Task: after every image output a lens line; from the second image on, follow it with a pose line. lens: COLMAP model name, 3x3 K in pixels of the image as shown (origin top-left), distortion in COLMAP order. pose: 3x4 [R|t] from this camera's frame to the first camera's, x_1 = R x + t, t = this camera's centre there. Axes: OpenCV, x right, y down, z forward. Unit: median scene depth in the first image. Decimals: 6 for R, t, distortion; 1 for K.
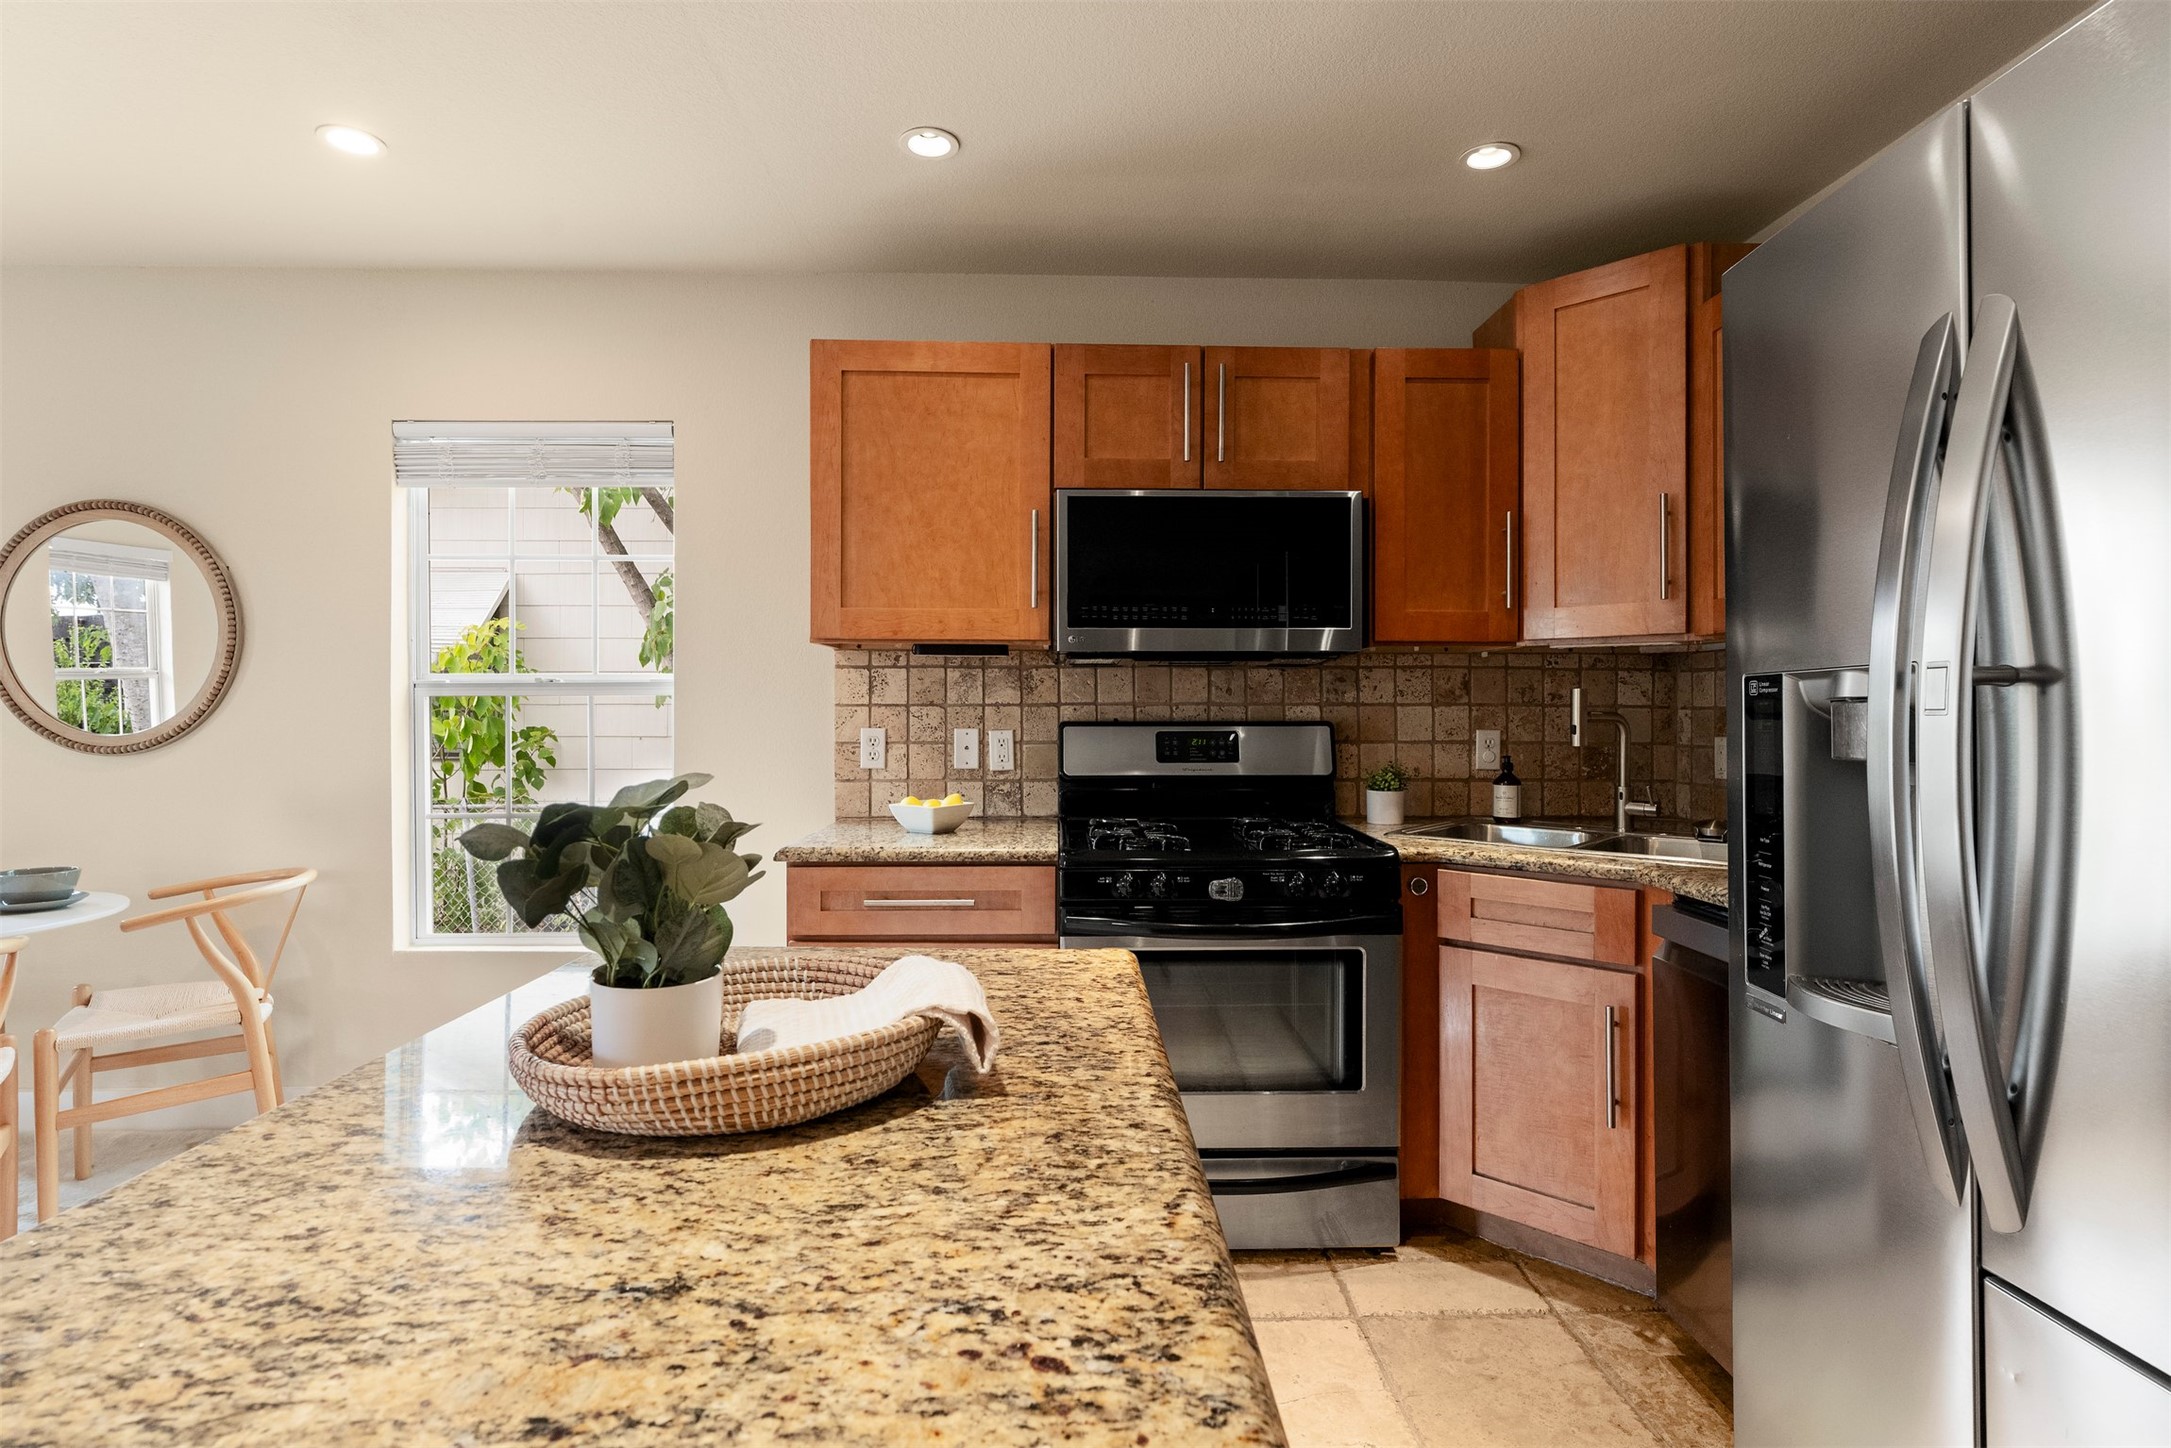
lens RADIAL K [[1036.5, 0, 1091.7], [0, 1036.5, 718.6], [0, 0, 1]] dist [-0.002302, 0.000839]
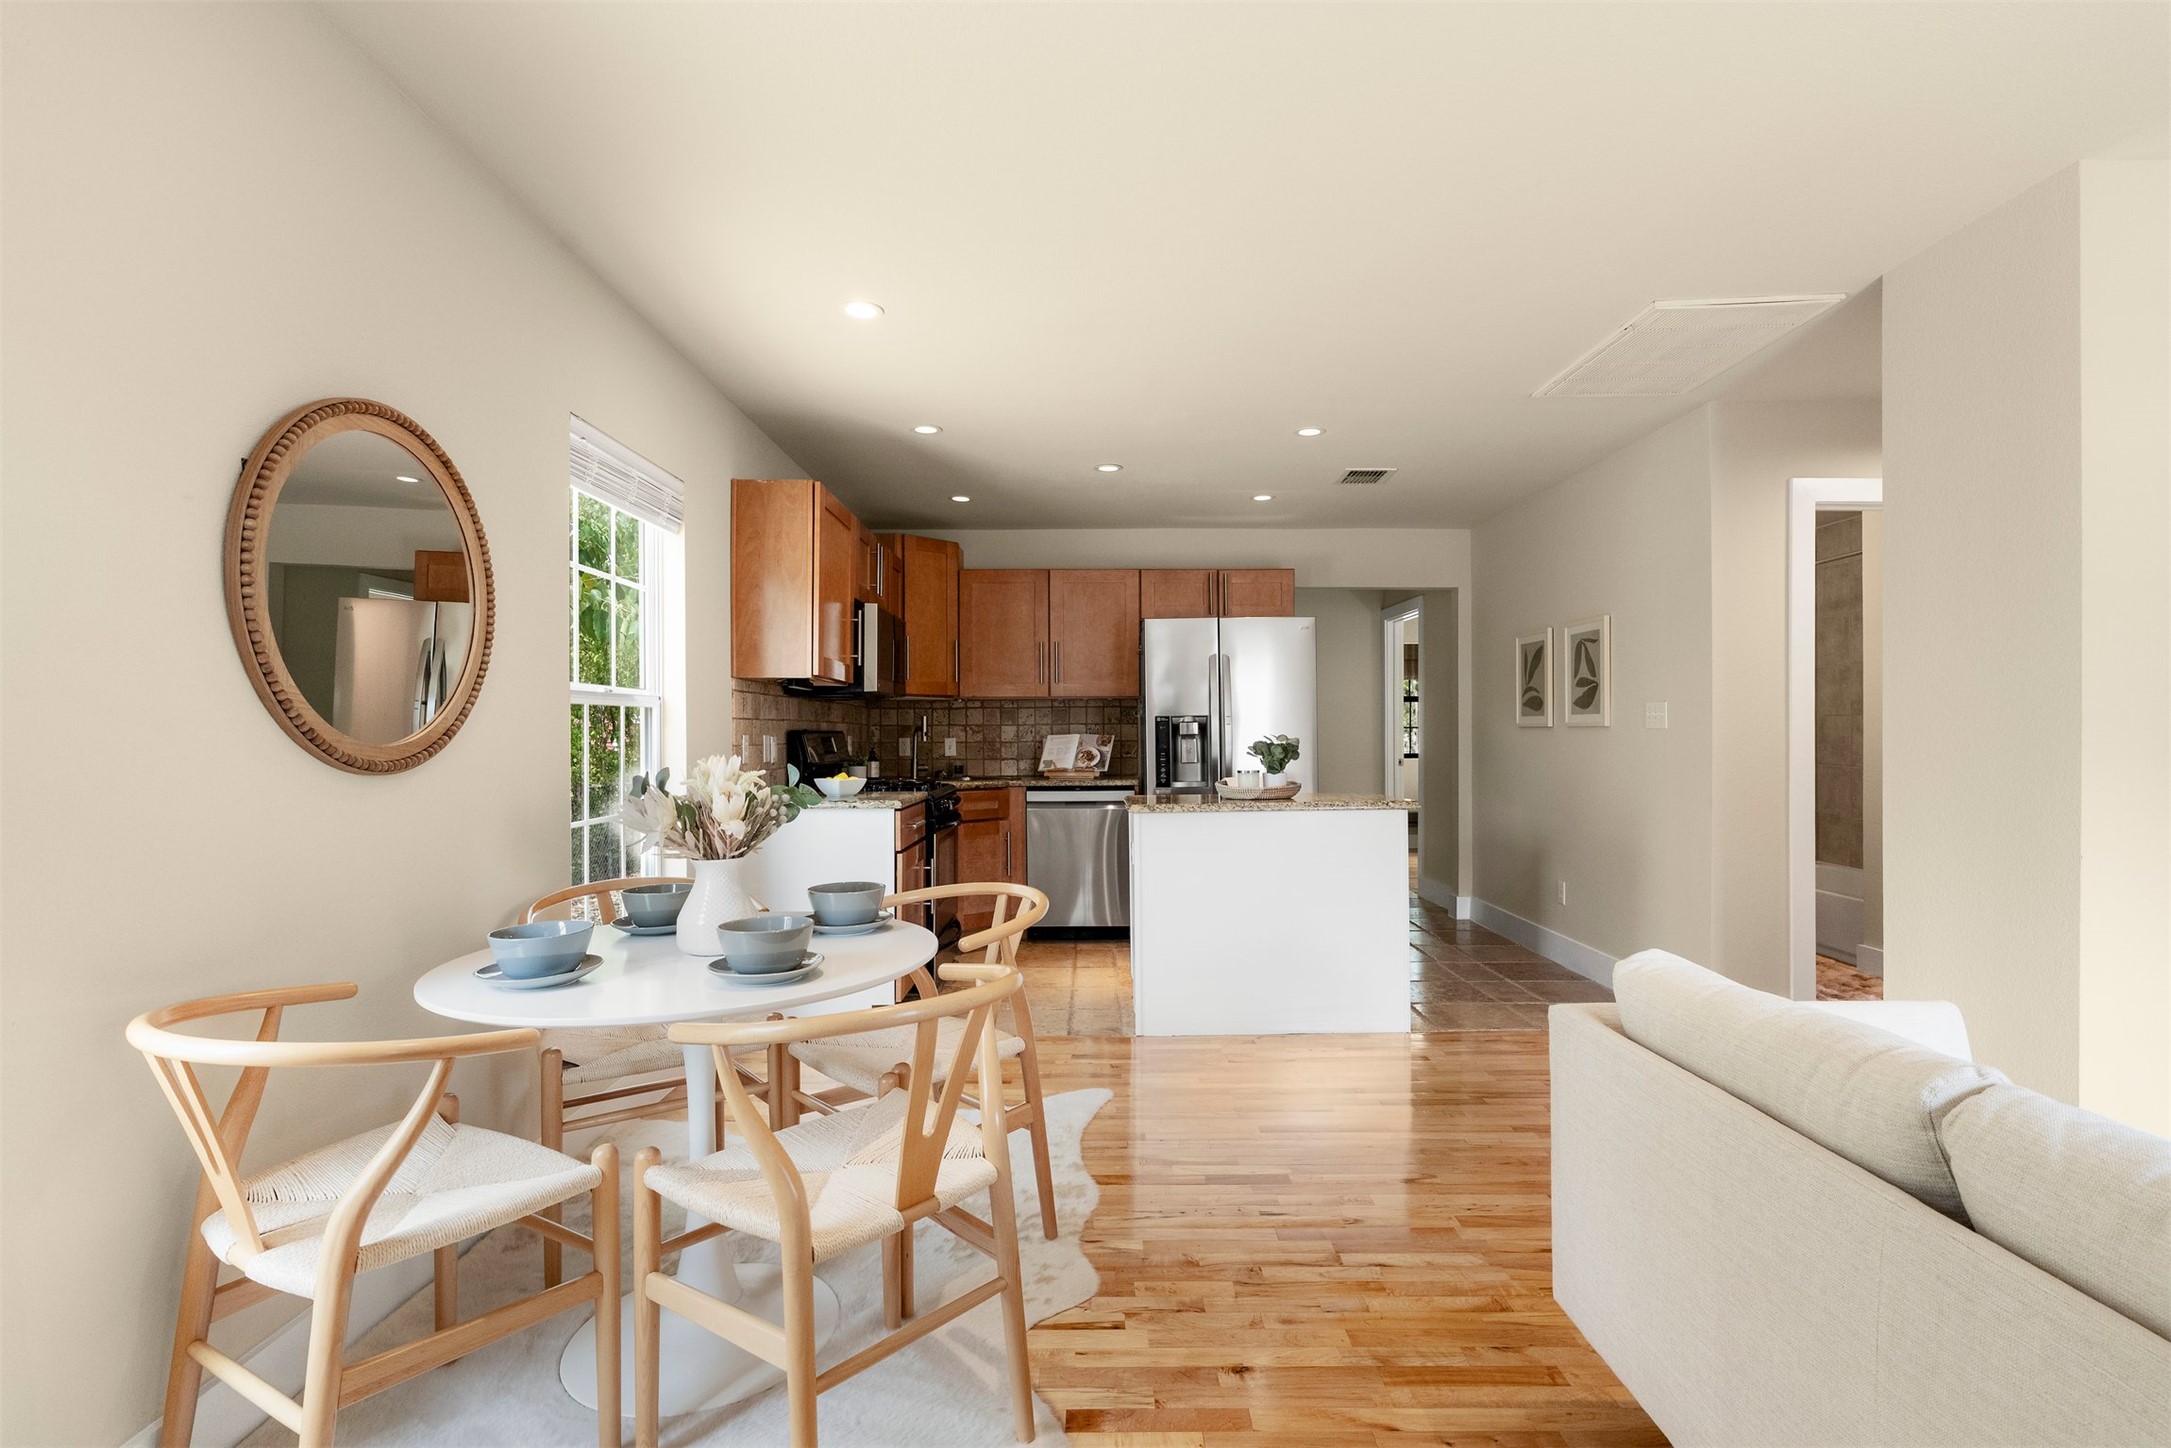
lens RADIAL K [[1036.5, 0, 1093.4], [0, 1036.5, 737.5], [0, 0, 1]] dist [-0.002302, 0.000839]
pose [[0.036657, 0.001832, 0.999326, -1.650249], [0.008471, 0.999962, -0.002144, 0.024486], [-0.999292, 0.008544, 0.036640, 0.482376]]
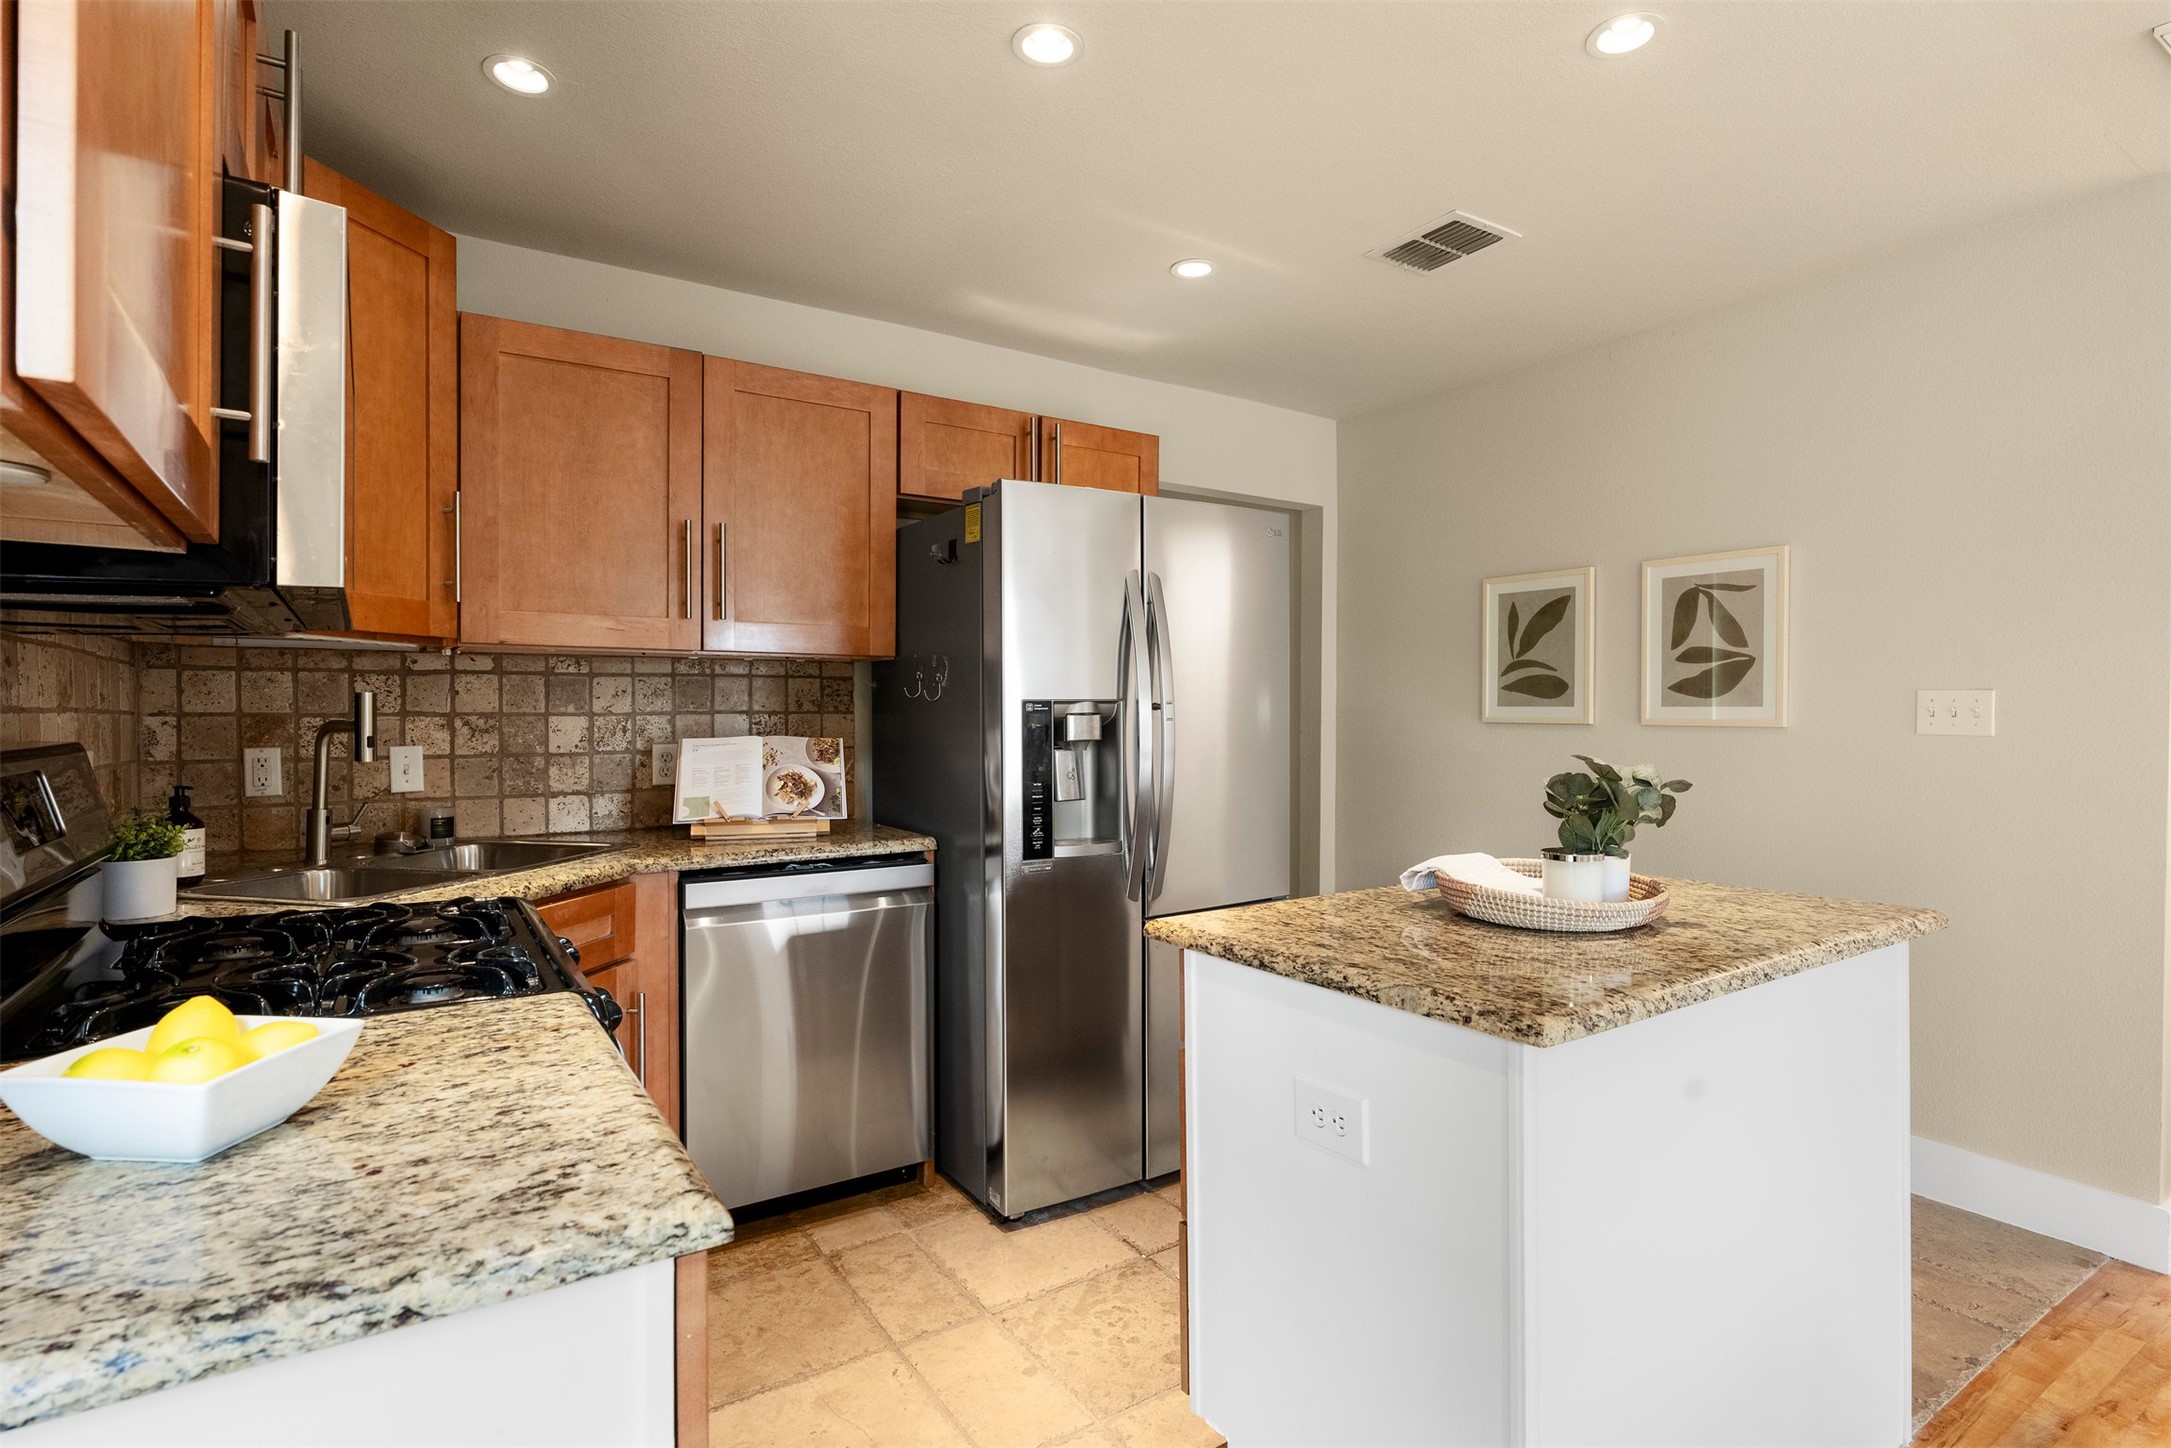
lens RADIAL K [[1078.8, 0, 1089.3], [0, 1078.8, 717.3], [0, 0, 1]] dist [-0.003473, -0.000320]
pose [[-0.518206, -0.001828, 0.855254, -0.502912], [0.004837, 0.999975, 0.005068, -0.008963], [-0.855242, 0.006764, -0.518185, 0.855917]]
